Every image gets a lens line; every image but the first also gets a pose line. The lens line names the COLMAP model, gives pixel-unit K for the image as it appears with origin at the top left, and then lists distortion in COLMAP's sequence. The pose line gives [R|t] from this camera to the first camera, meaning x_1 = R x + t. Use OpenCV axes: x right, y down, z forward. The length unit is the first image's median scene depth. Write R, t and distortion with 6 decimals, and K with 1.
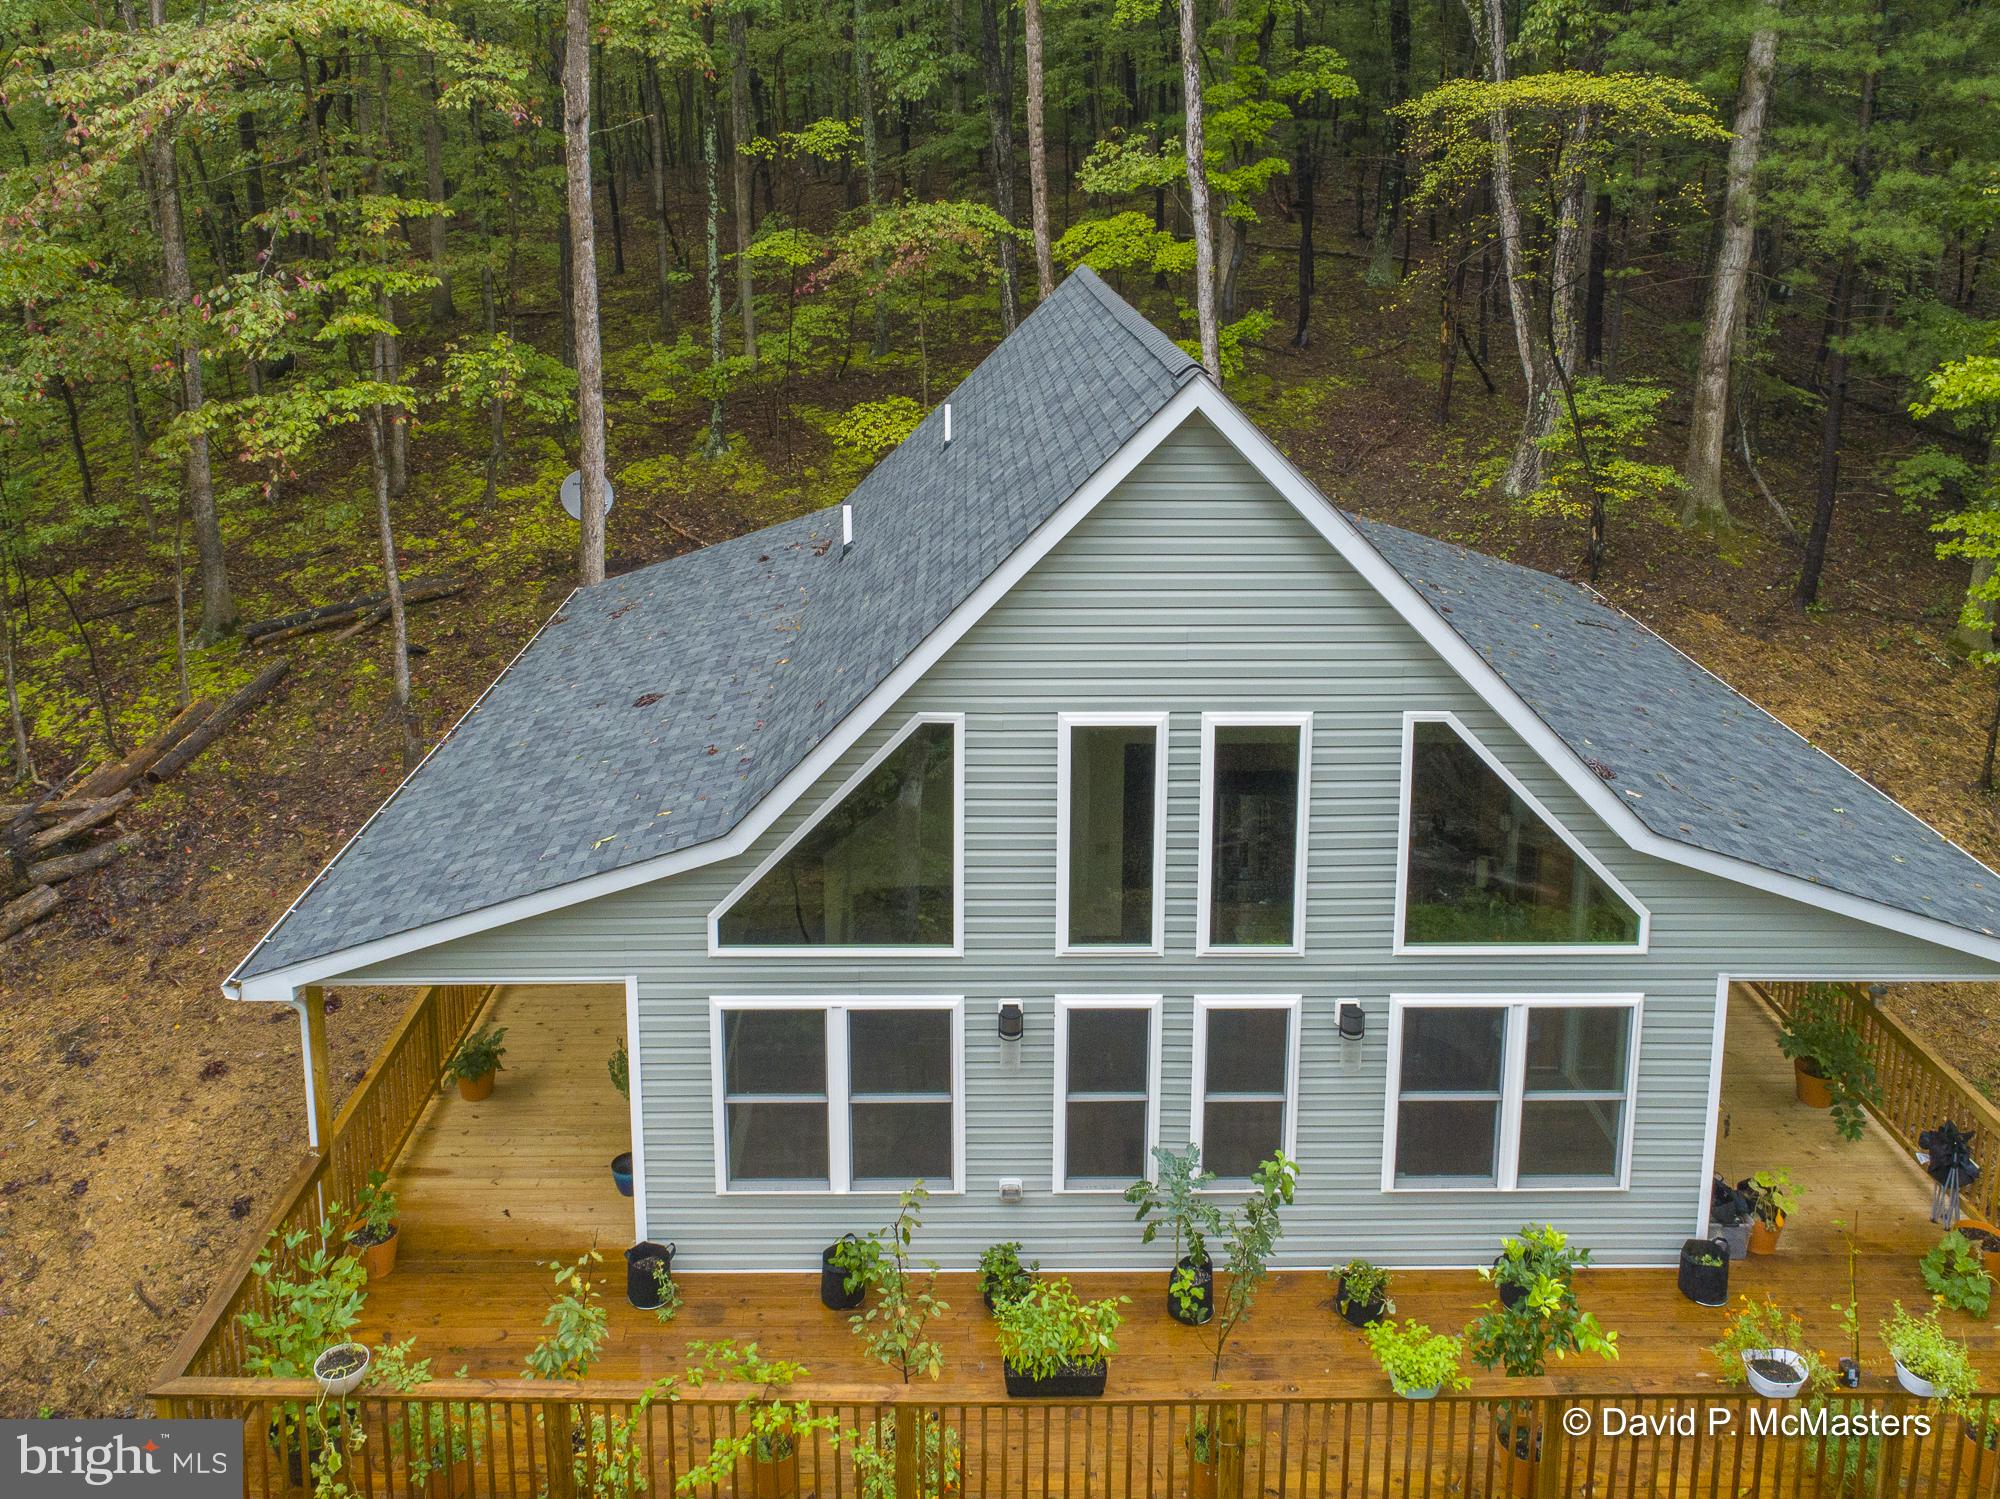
lens RADIAL K [[1612.3, 0, 967.0], [0, 1612.3, 429.4], [0, 0, 1]] dist [-0.012651, 0.004178]
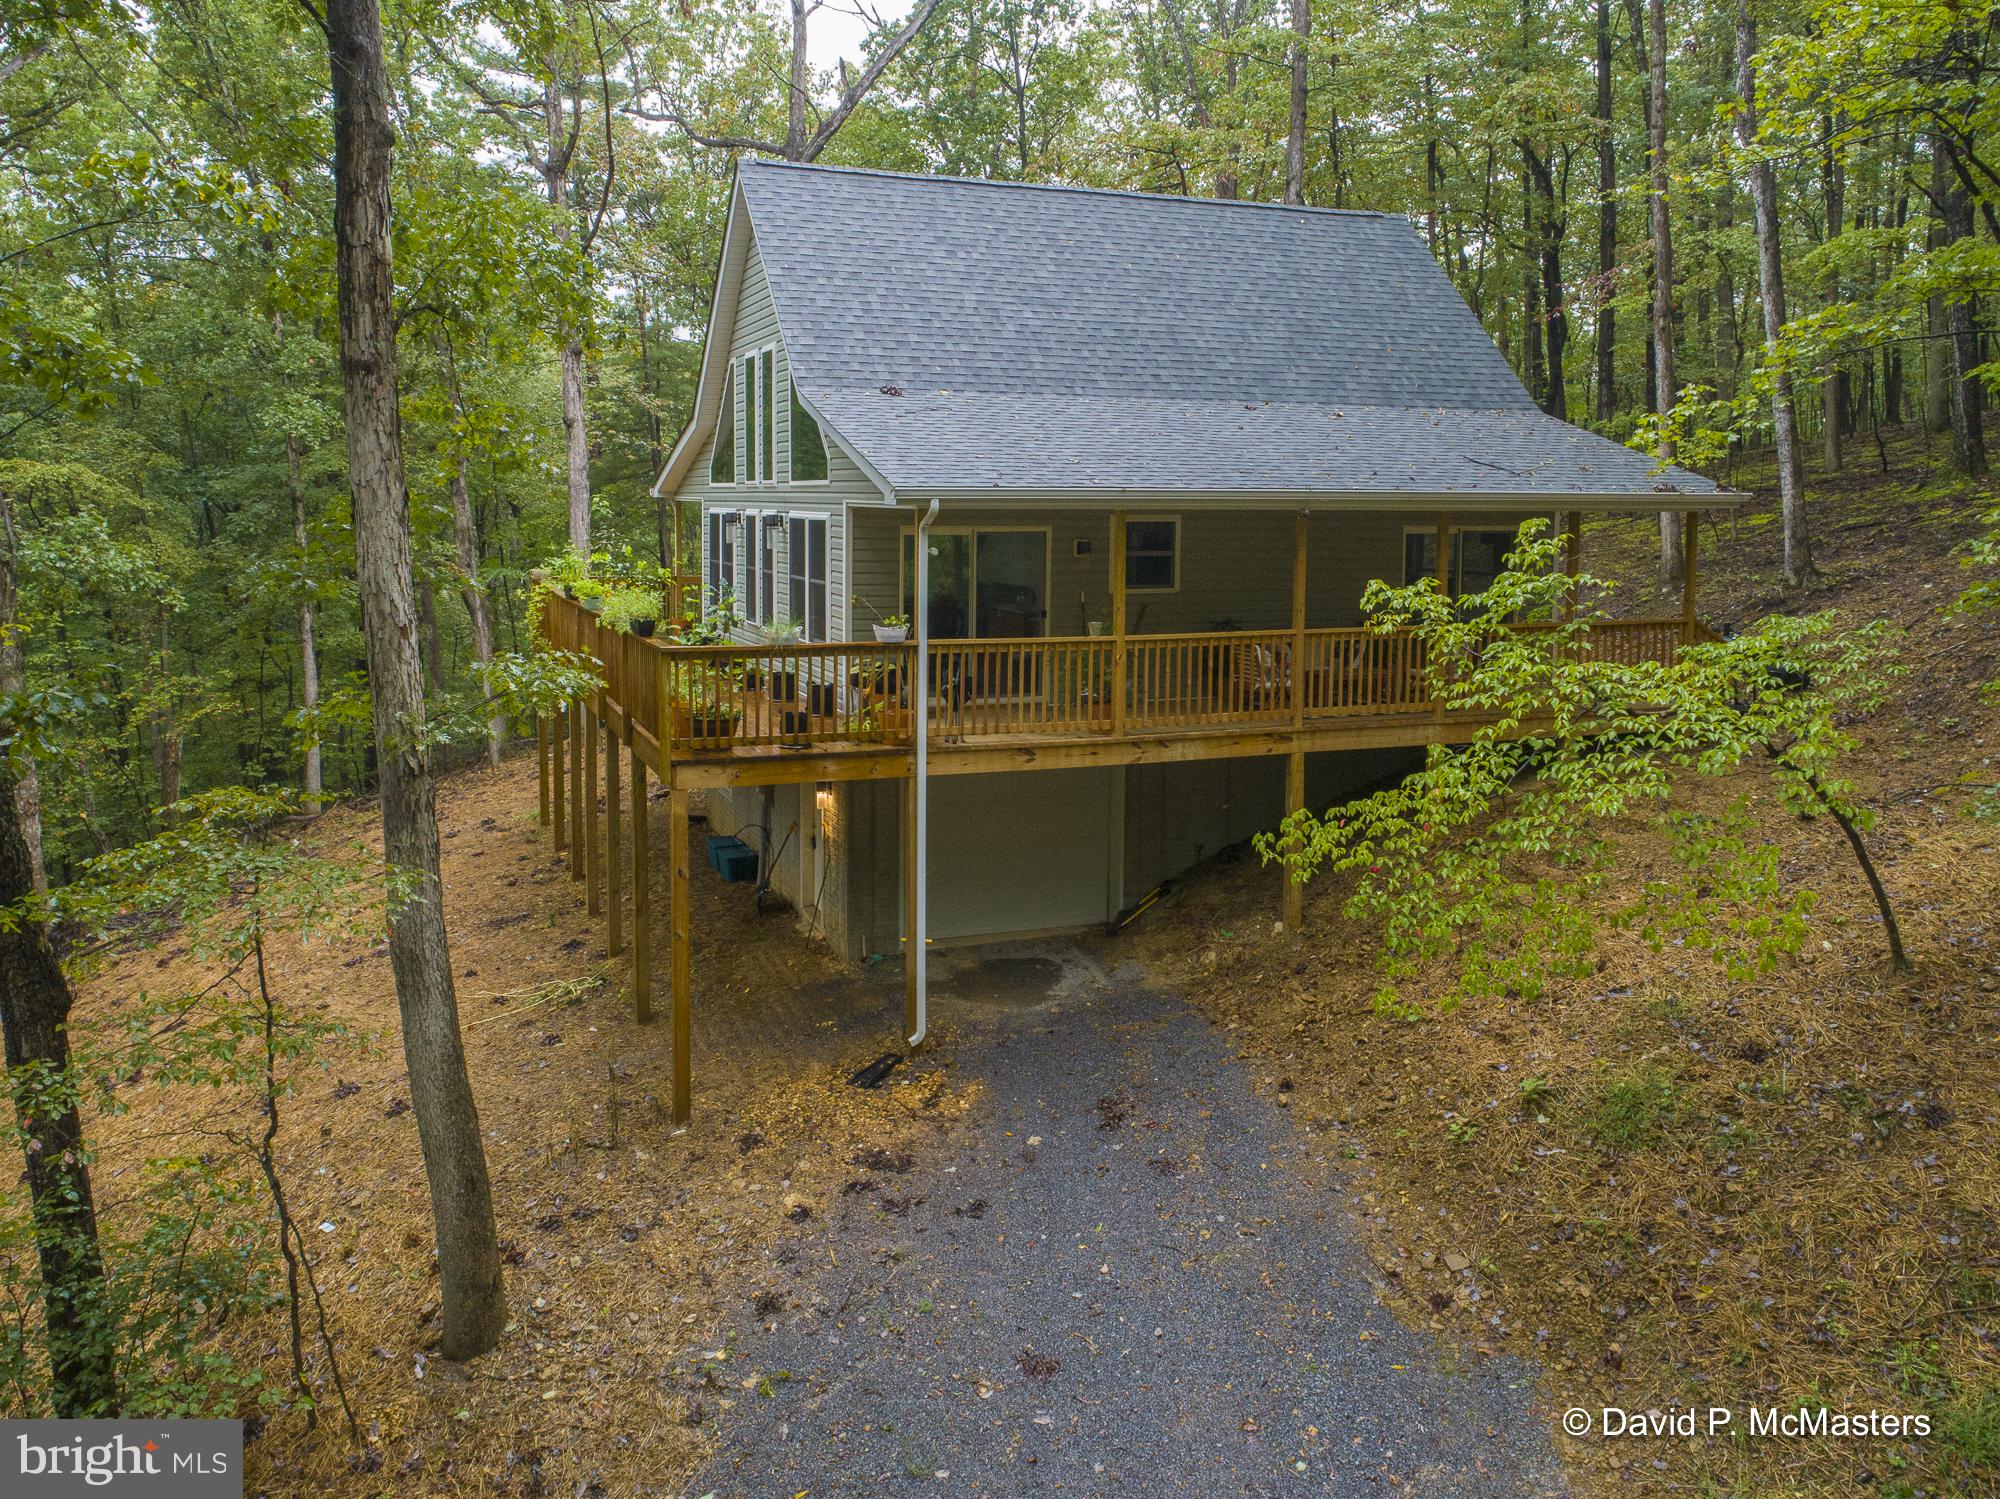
lens RADIAL K [[1572.7, 0, 965.4], [0, 1572.7, 607.1], [0, 0, 1]] dist [-0.016880, 0.005730]
pose [[0.354726, 0.072955, -0.932120, 1.900580], [-0.162388, 0.986607, 0.015422, 0.396050], [0.920760, 0.145894, 0.361822, 0.578328]]
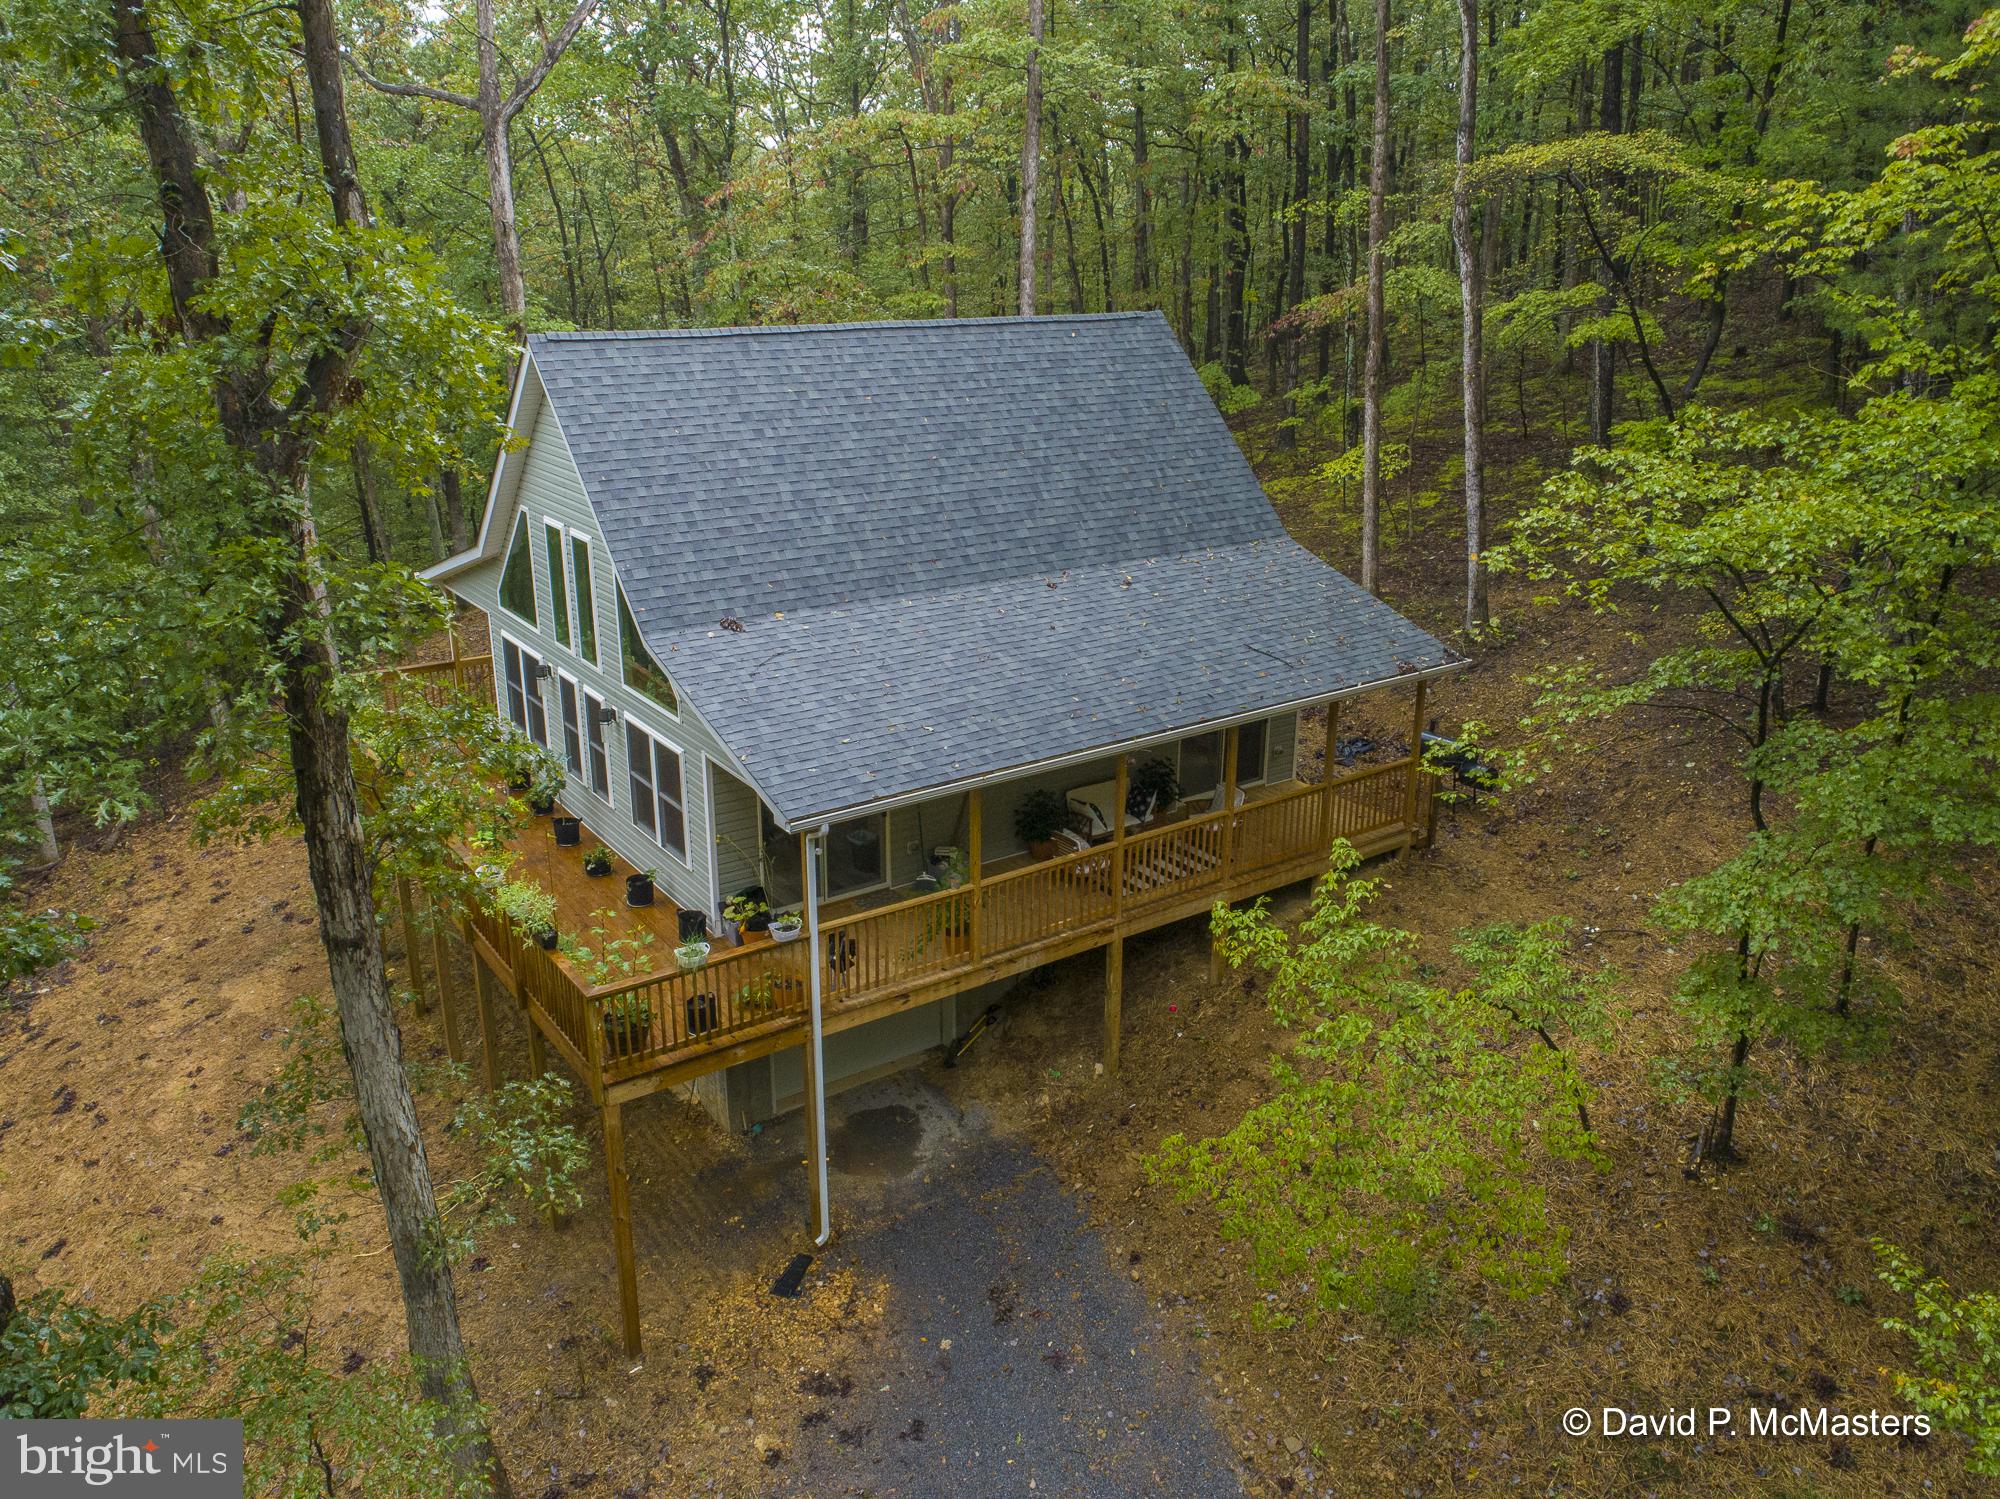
lens RADIAL K [[1524.7, 0, 1005.8], [0, 1524.7, 756.2], [0, 0, 1]] dist [-0.010733, 0.002100]
pose [[0.577240, 0.278572, -0.767588, 1.806453], [-0.143435, 0.959985, 0.240531, -0.064221], [0.803878, -0.028746, 0.594099, 0.337858]]
